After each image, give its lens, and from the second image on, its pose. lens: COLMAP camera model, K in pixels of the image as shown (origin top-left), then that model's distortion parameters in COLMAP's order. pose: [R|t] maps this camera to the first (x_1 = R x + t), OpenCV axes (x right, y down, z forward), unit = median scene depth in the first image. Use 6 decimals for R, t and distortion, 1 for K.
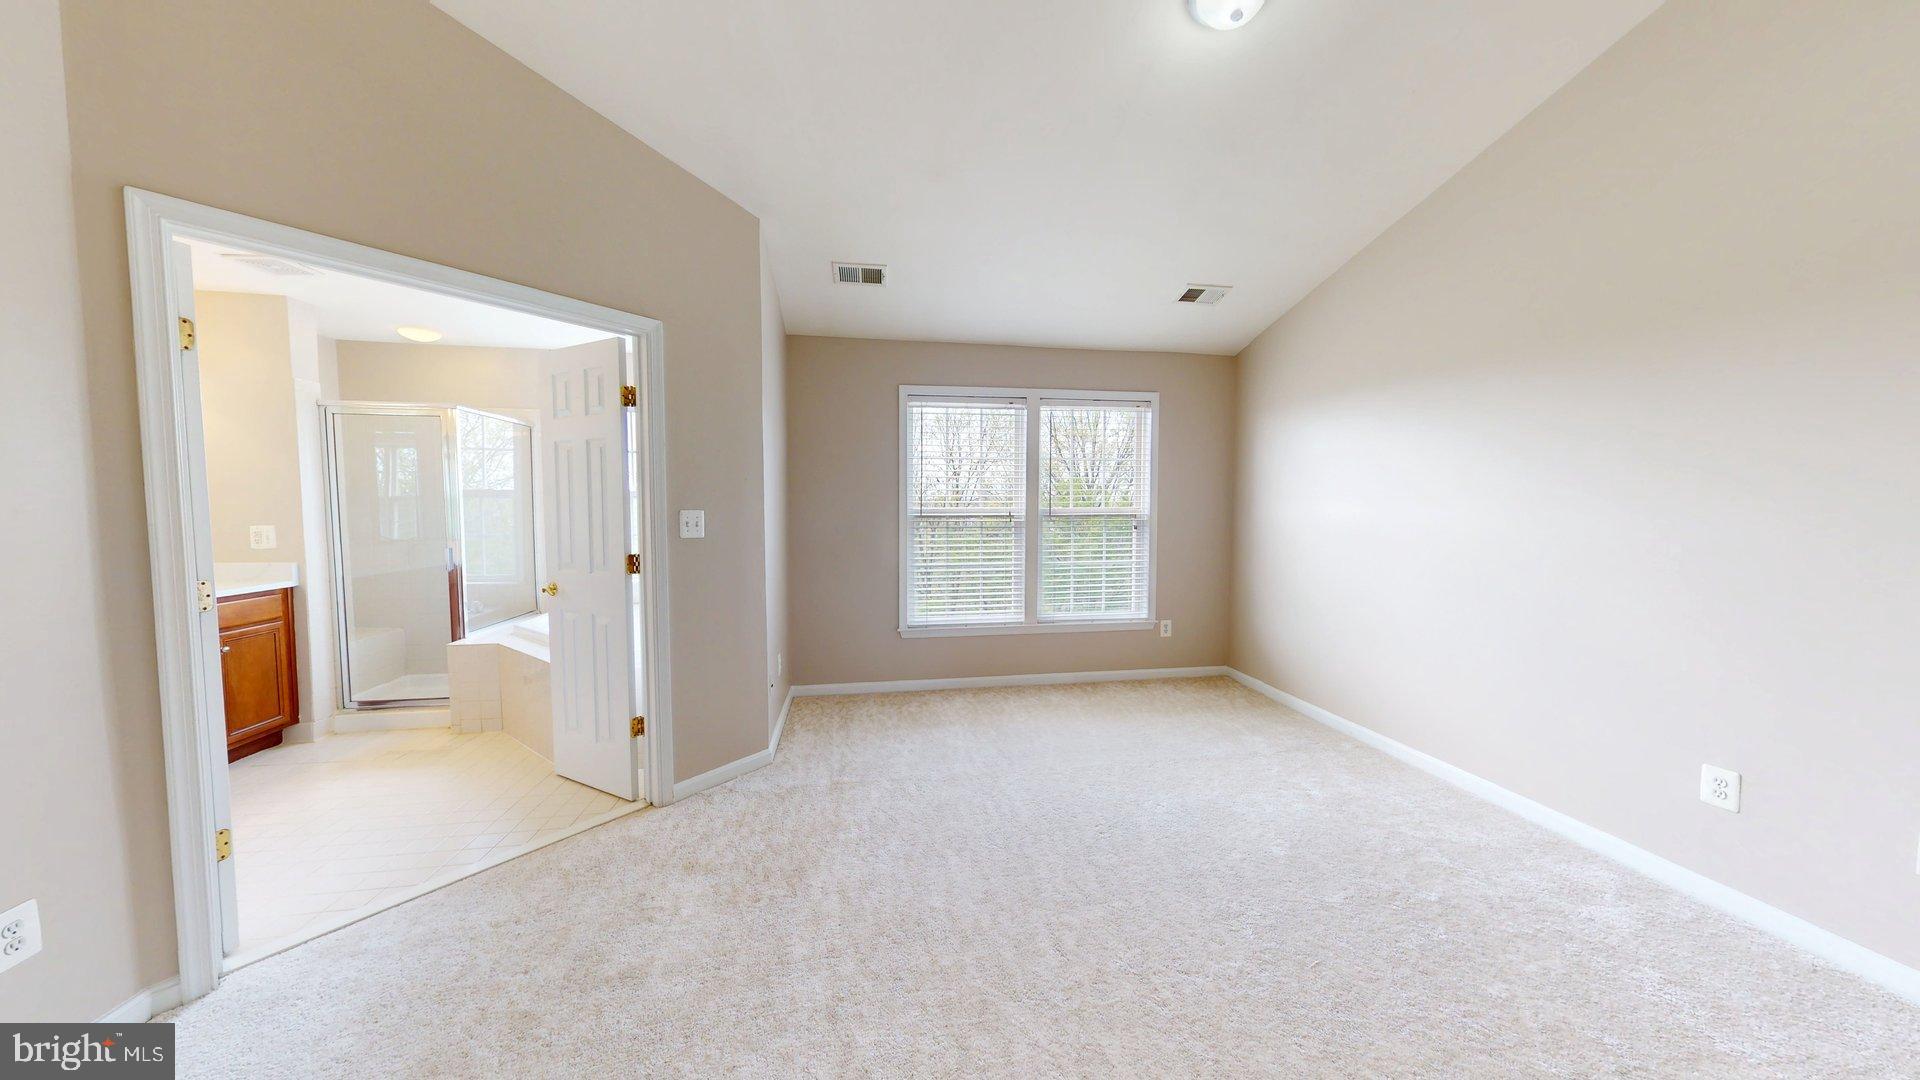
lens RADIAL K [[609.3, 0, 962.6], [0, 609.3, 547.0], [0, 0, 1]] dist [0.000588, 0.000107]
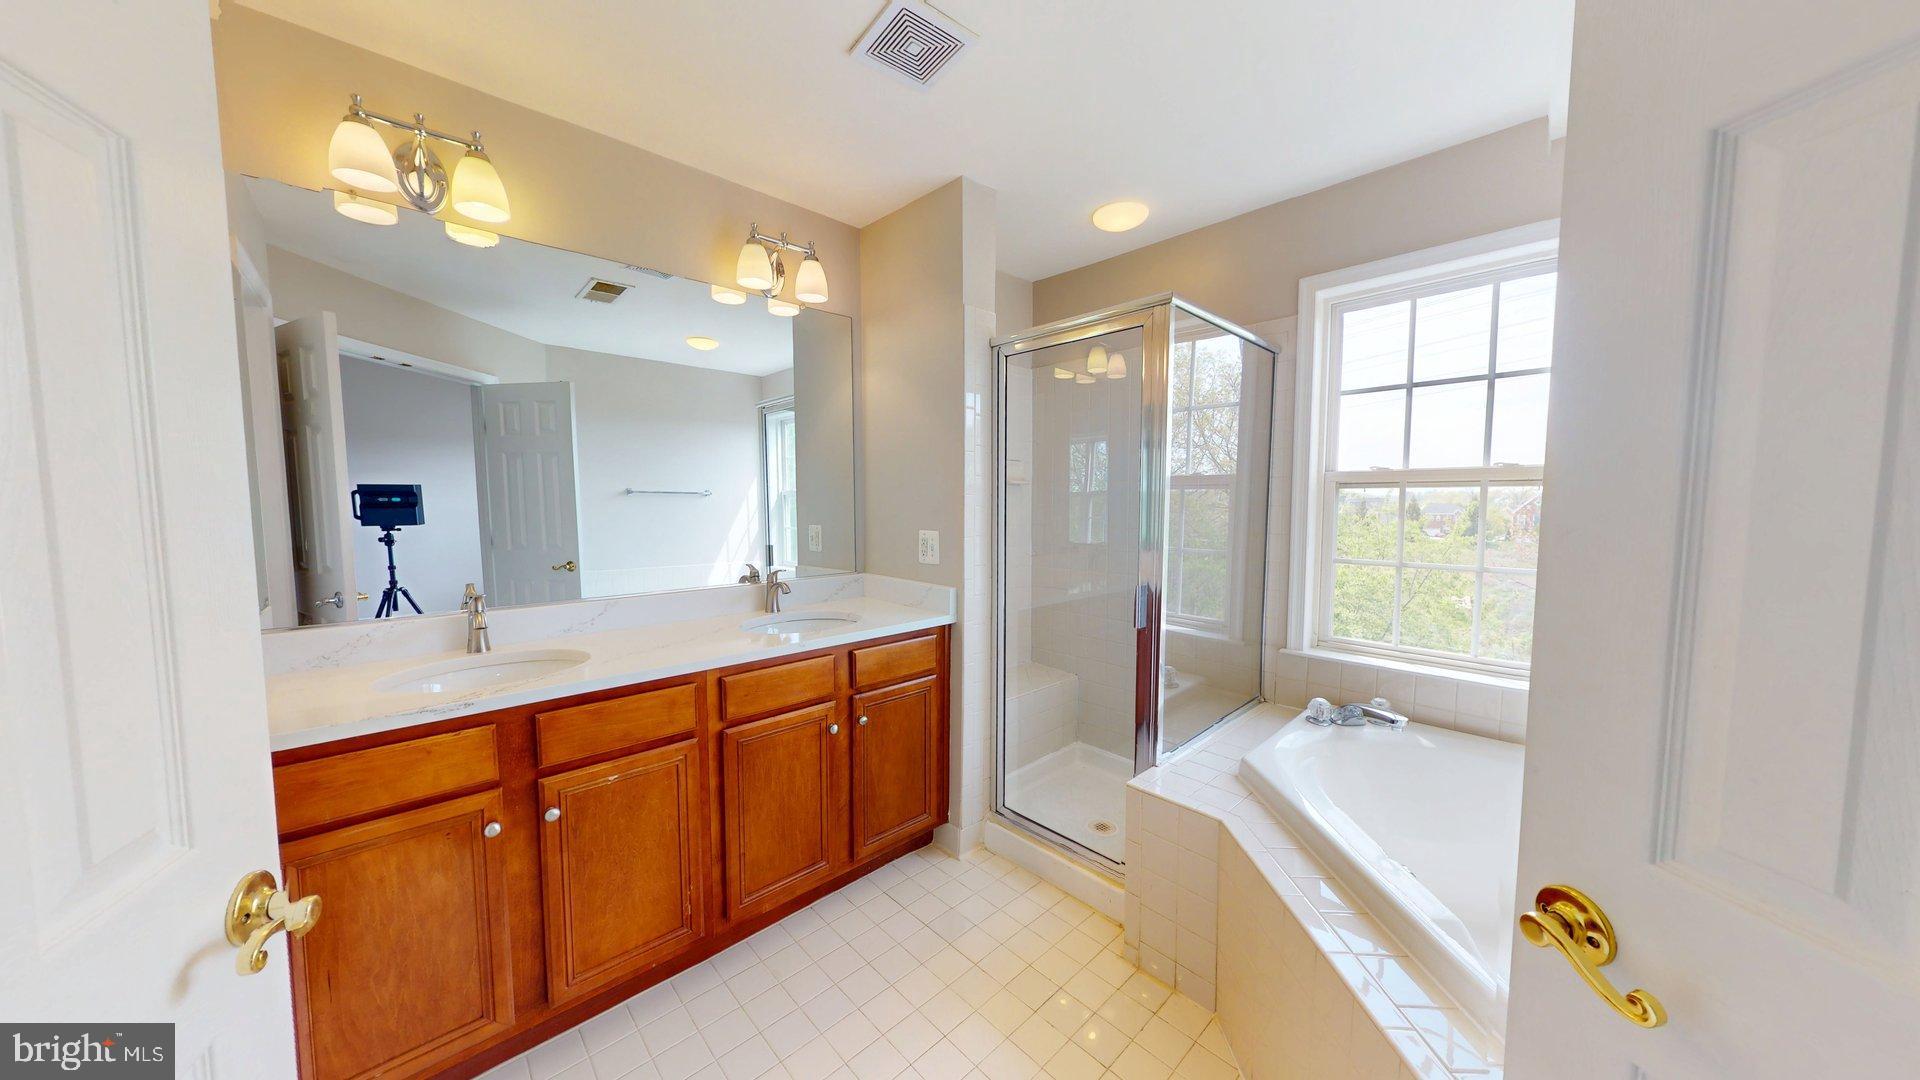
lens RADIAL K [[609.3, 0, 960.7], [0, 609.3, 544.4], [0, 0, 1]] dist [0.000588, 0.000107]
pose [[0.563369, 0.055997, -0.824306, -0.554074], [-0.055248, 0.998021, 0.030038, -0.042282], [0.824356, 0.028619, 0.565347, 0.636800]]
